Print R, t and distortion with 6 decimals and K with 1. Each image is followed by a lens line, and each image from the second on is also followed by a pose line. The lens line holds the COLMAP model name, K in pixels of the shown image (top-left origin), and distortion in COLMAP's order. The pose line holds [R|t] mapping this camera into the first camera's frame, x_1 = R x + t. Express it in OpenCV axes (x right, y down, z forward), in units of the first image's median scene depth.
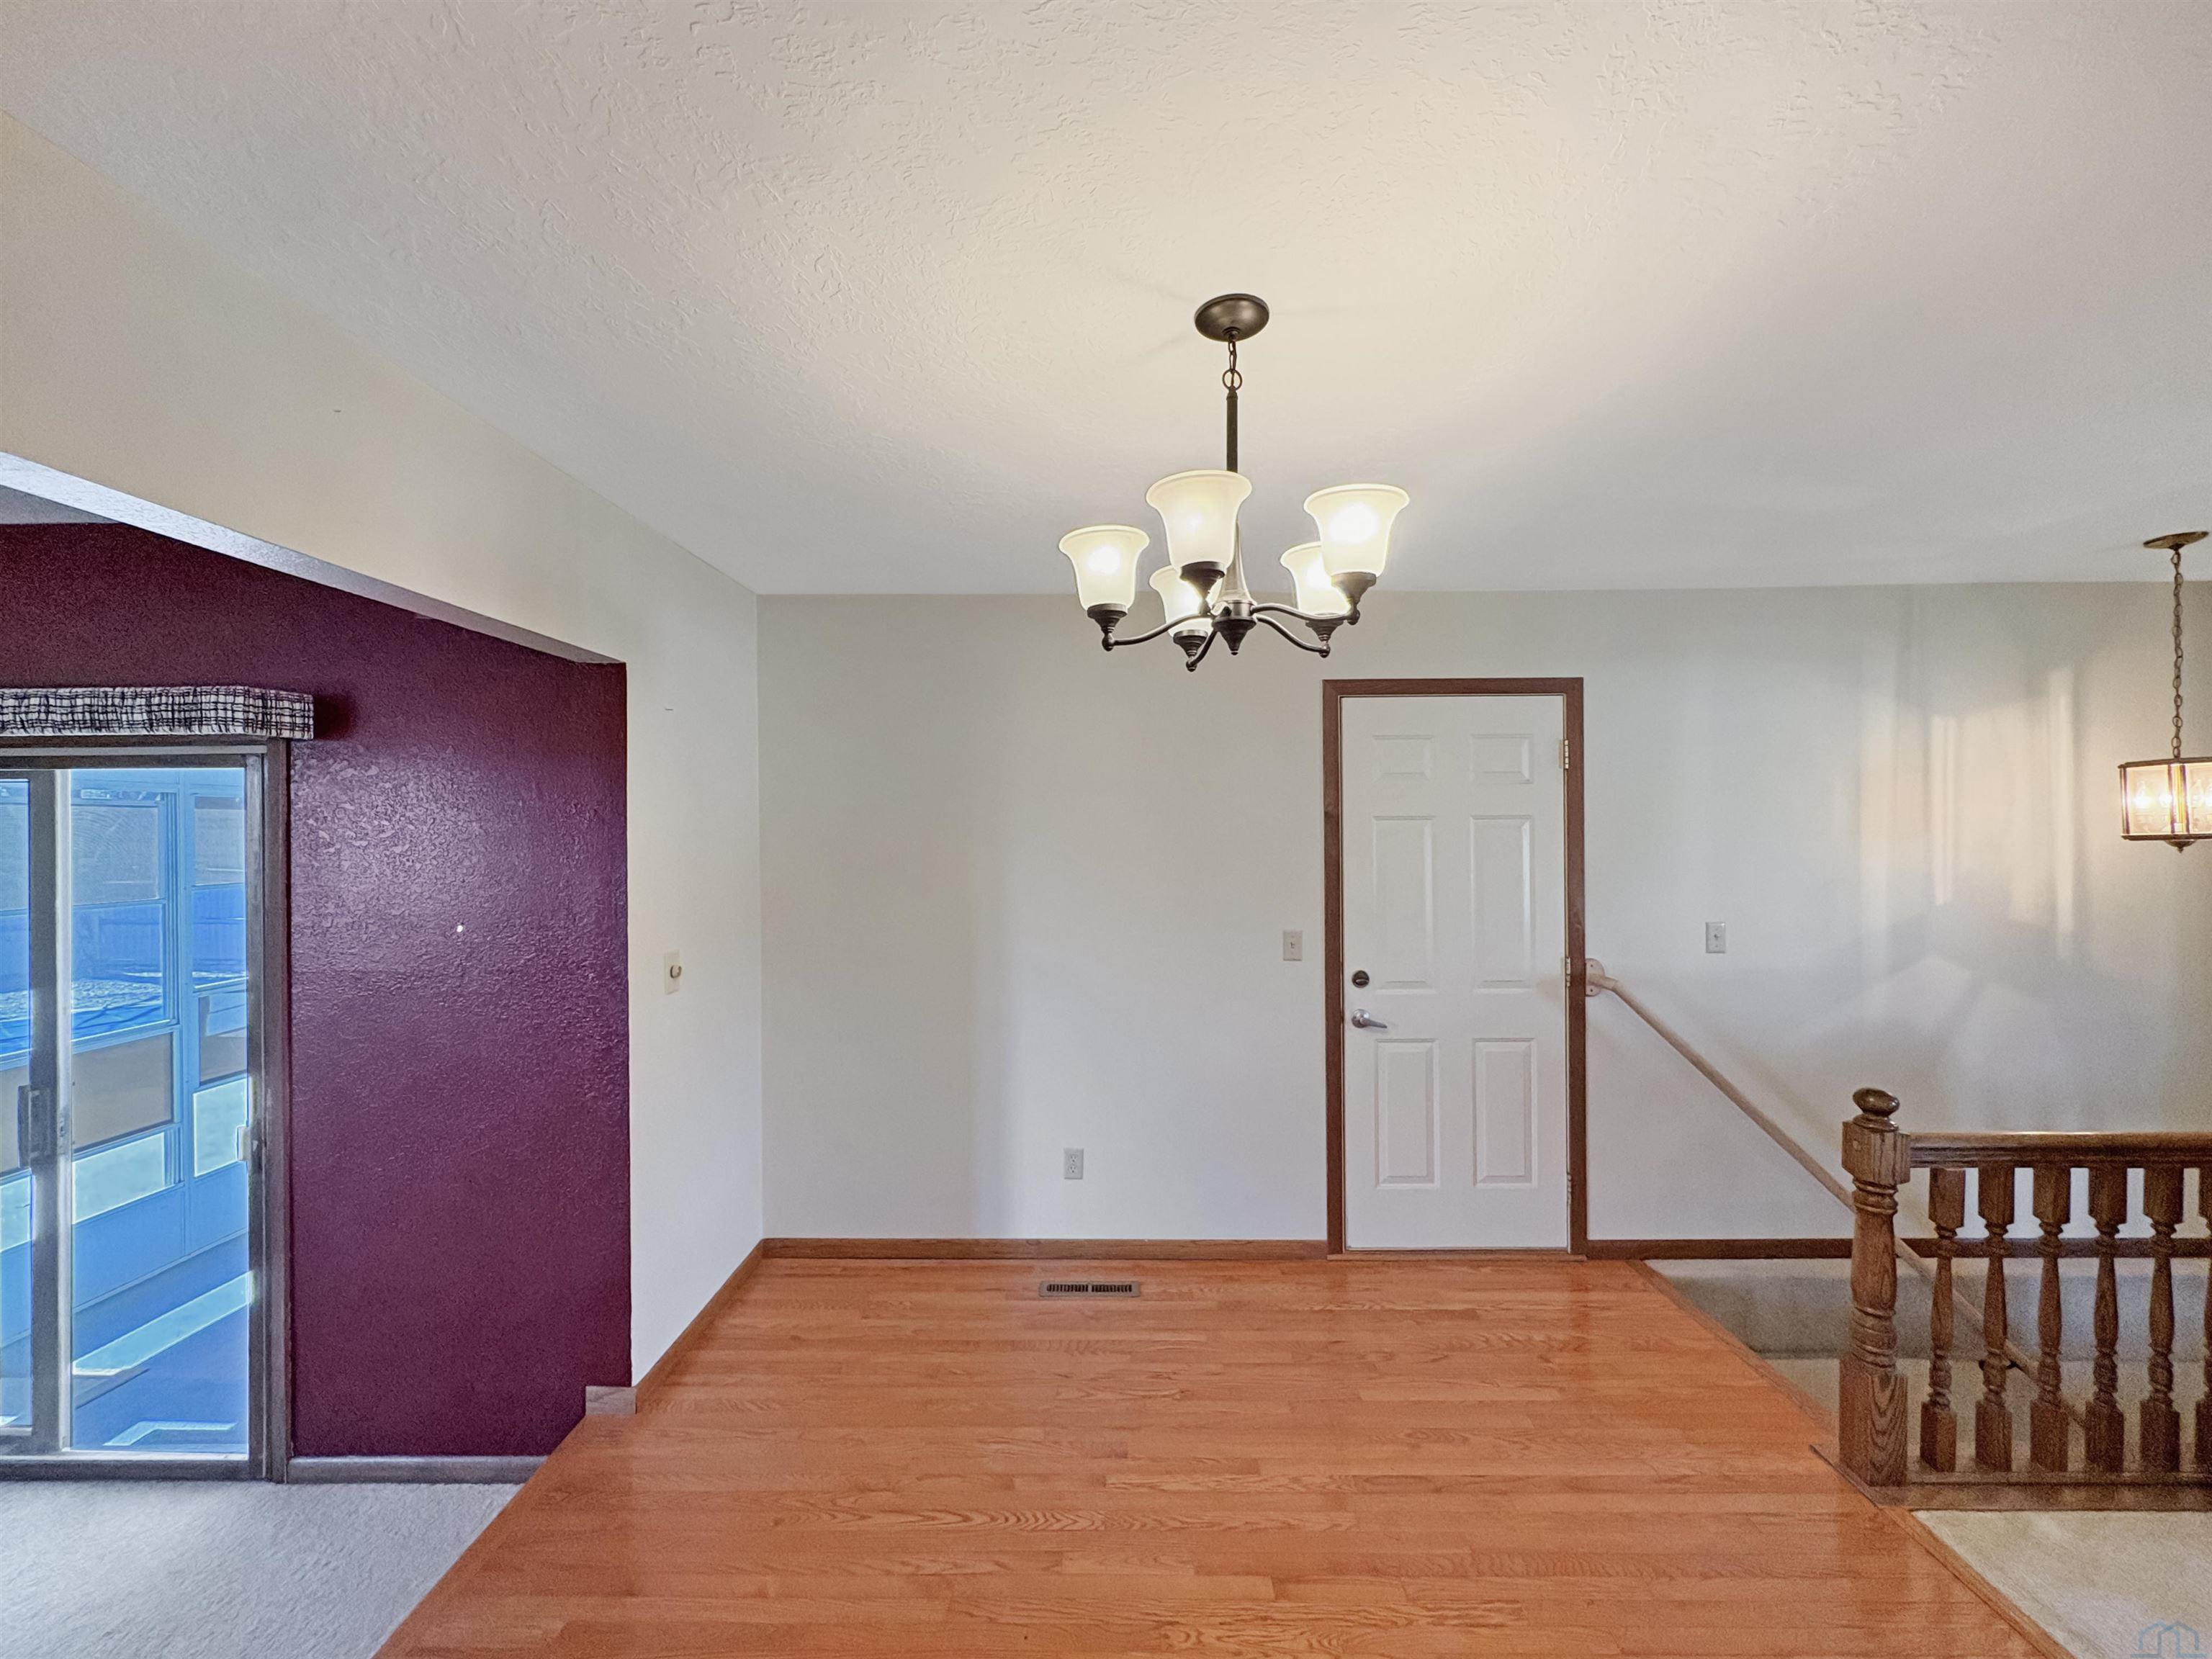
lens RADIAL K [[890.3, 0, 1106.0], [0, 890.3, 829.5], [0, 0, 1]] dist [0.000836, -0.000022]
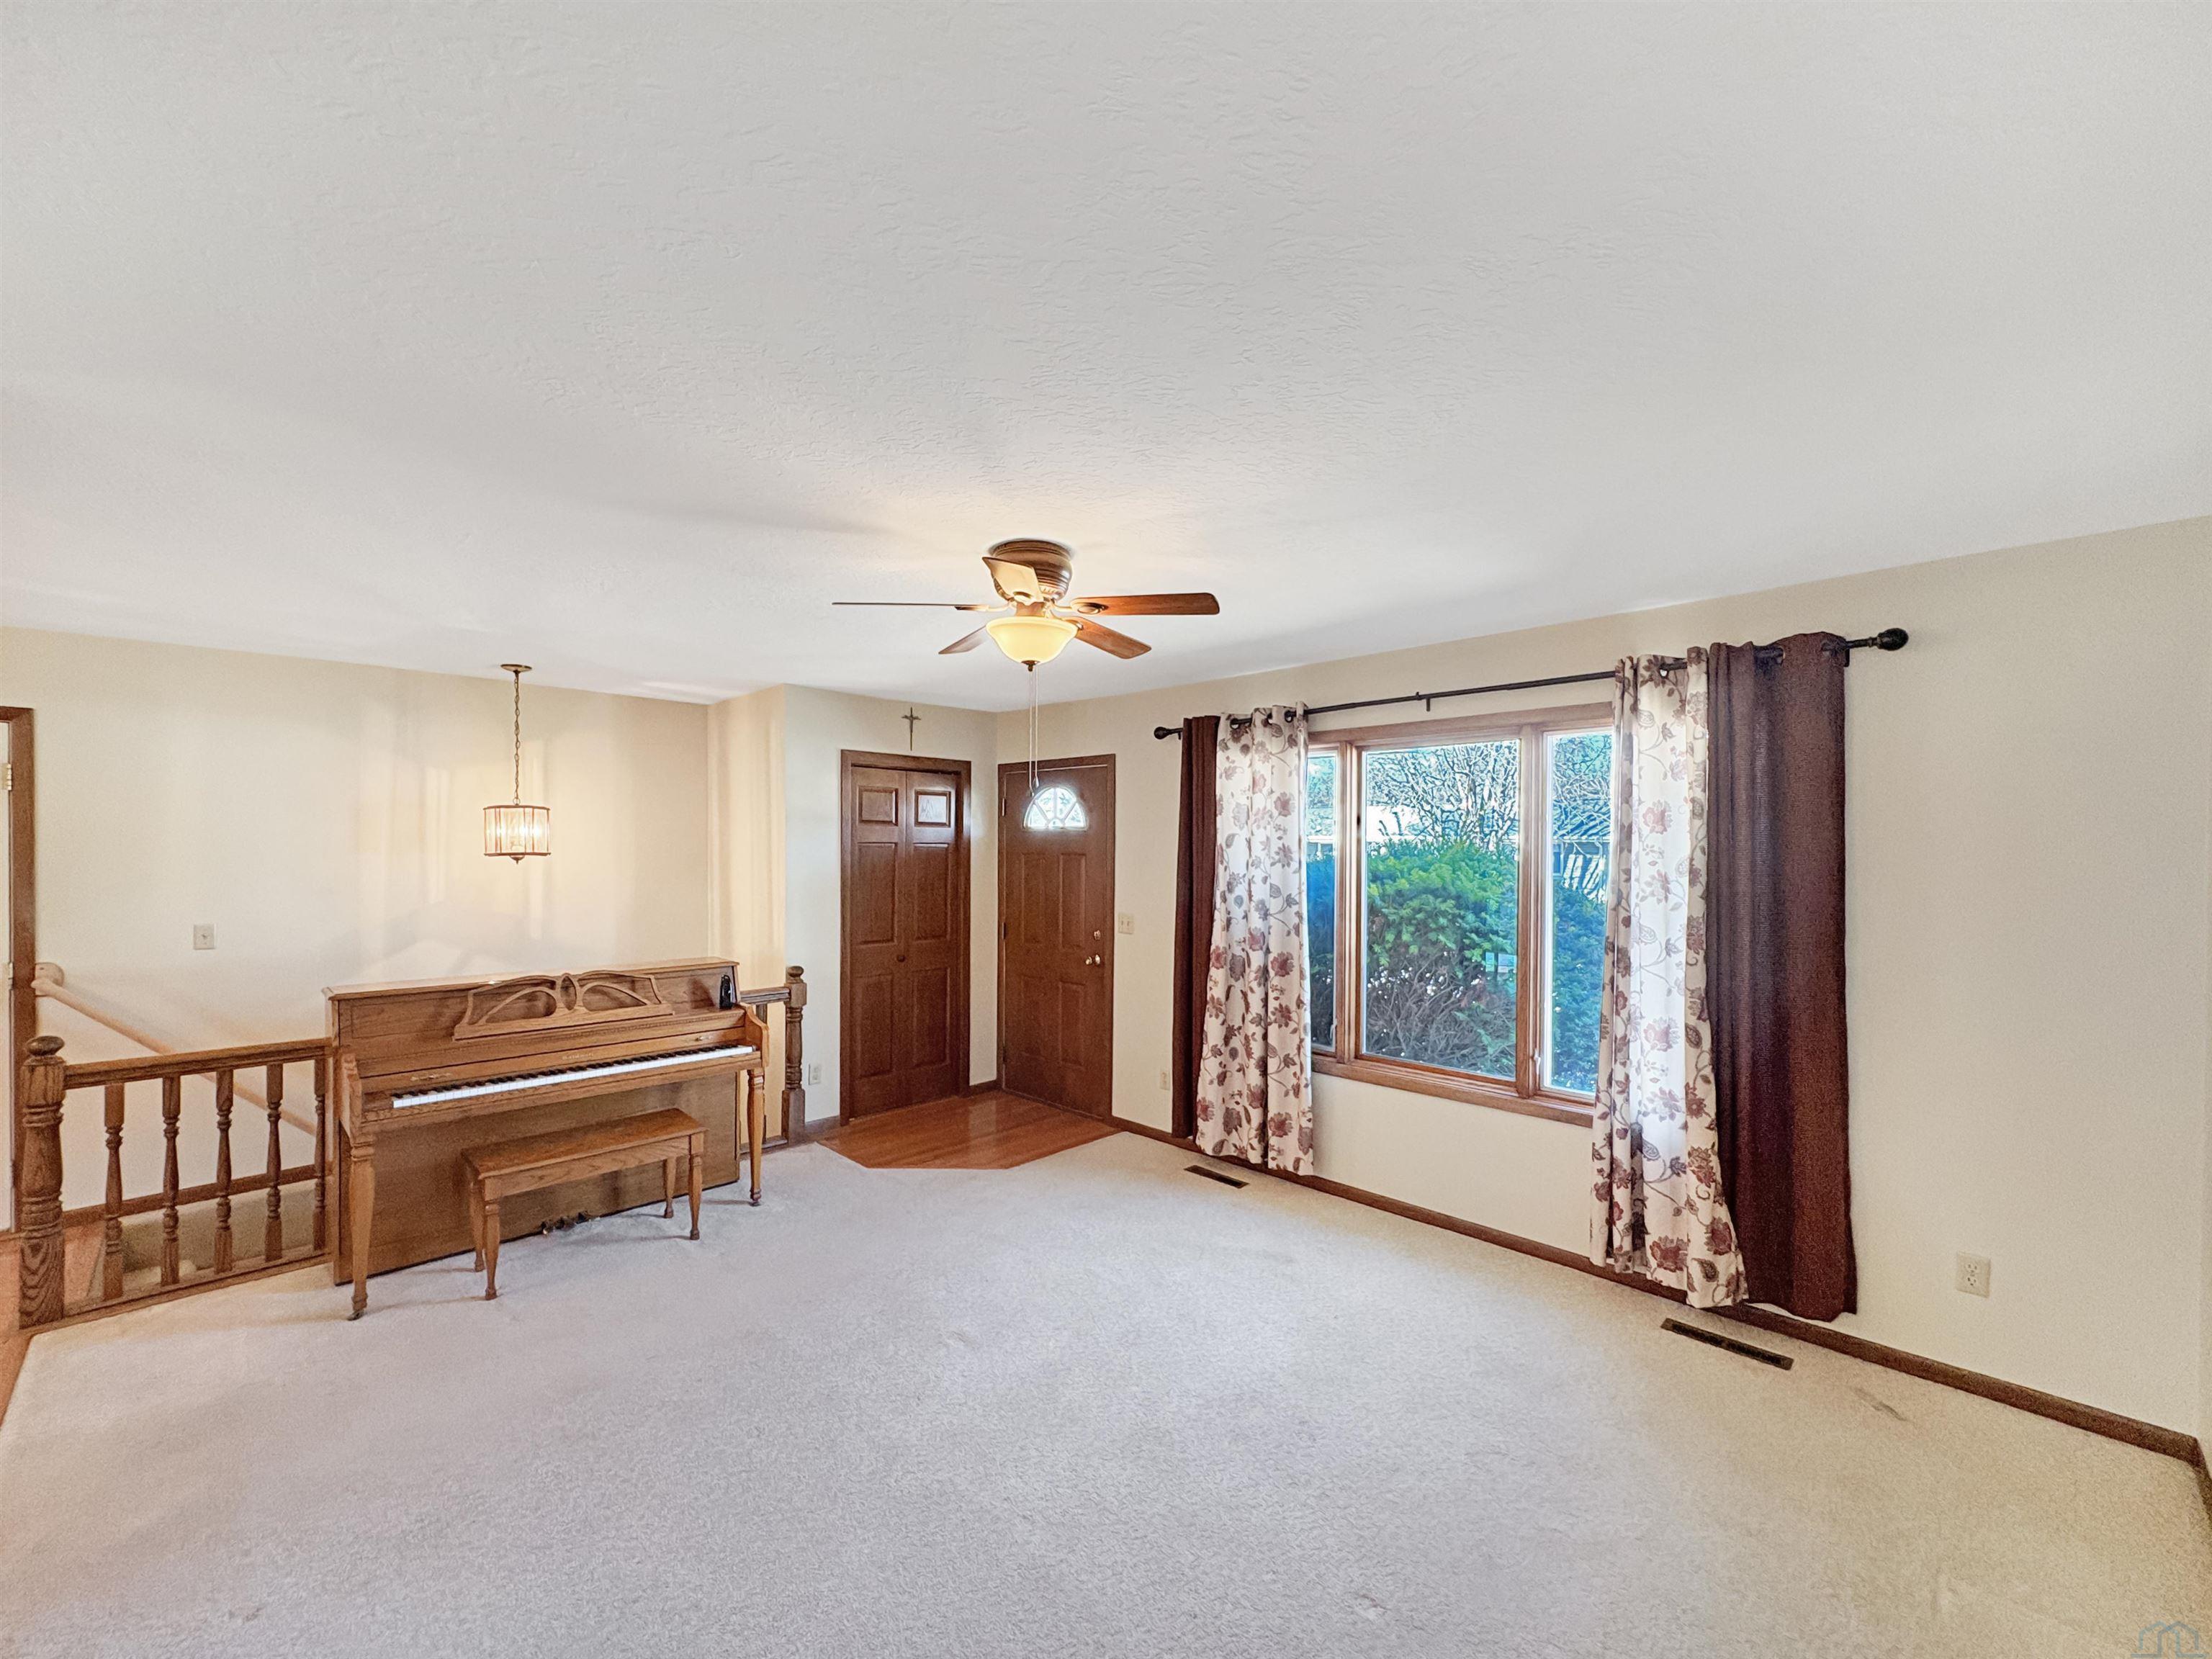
lens RADIAL K [[893.5, 0, 1099.7], [0, 893.5, 845.6], [0, 0, 1]] dist [0.001077, 0.000100]
pose [[0.691923, 0.015231, 0.721810, 0.766804], [-0.002976, 0.999829, -0.018244, 0.019547], [-0.721965, 0.010475, 0.691851, -0.853616]]
